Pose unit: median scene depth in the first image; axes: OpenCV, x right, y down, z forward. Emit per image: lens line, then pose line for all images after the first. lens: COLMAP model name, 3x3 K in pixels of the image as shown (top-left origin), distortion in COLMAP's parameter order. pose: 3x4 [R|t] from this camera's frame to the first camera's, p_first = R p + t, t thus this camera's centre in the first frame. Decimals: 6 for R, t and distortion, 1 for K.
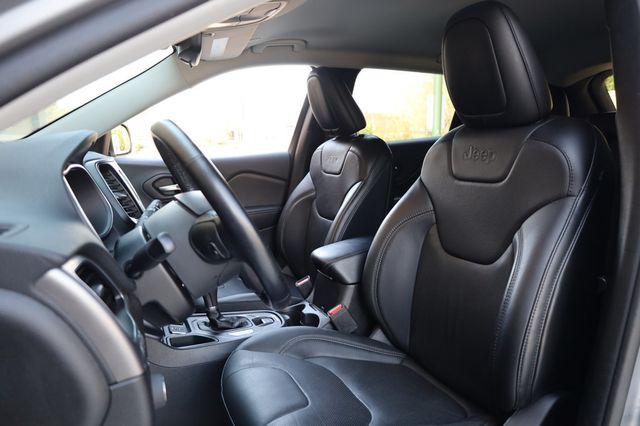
lens RADIAL K [[448.8, 0, 320.0], [0, 448.8, 213.0], [0, 0, 1]] dist [-0.004654, -0.002558]
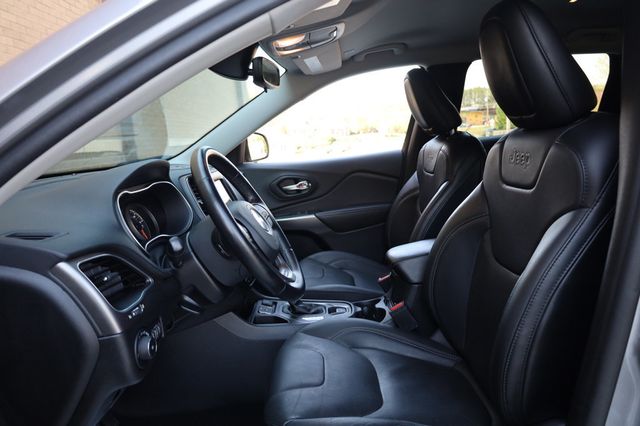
lens RADIAL K [[454.6, 0, 320.0], [0, 454.6, 213.0], [0, 0, 1]] dist [-0.009903, -0.000657]
pose [[0.905902, 0.015905, -0.423190, 0.262469], [-0.003957, 0.999569, 0.029096, -0.028988], [0.423470, -0.024683, 0.905574, -0.029765]]
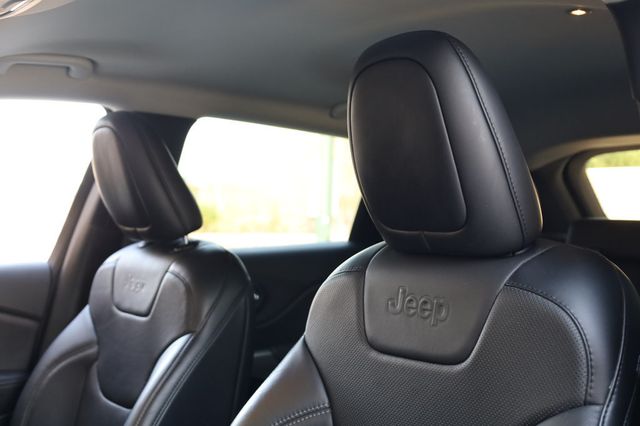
lens RADIAL K [[760.1, 0, 320.0], [0, 760.1, 213.0], [0, 0, 1]] dist [-0.006506, 0.037504]
pose [[0.967772, 0.049741, 0.246868, 0.015461], [-0.006713, 0.985046, -0.172160, -0.059098], [-0.251740, 0.164954, 0.953634, 0.116501]]
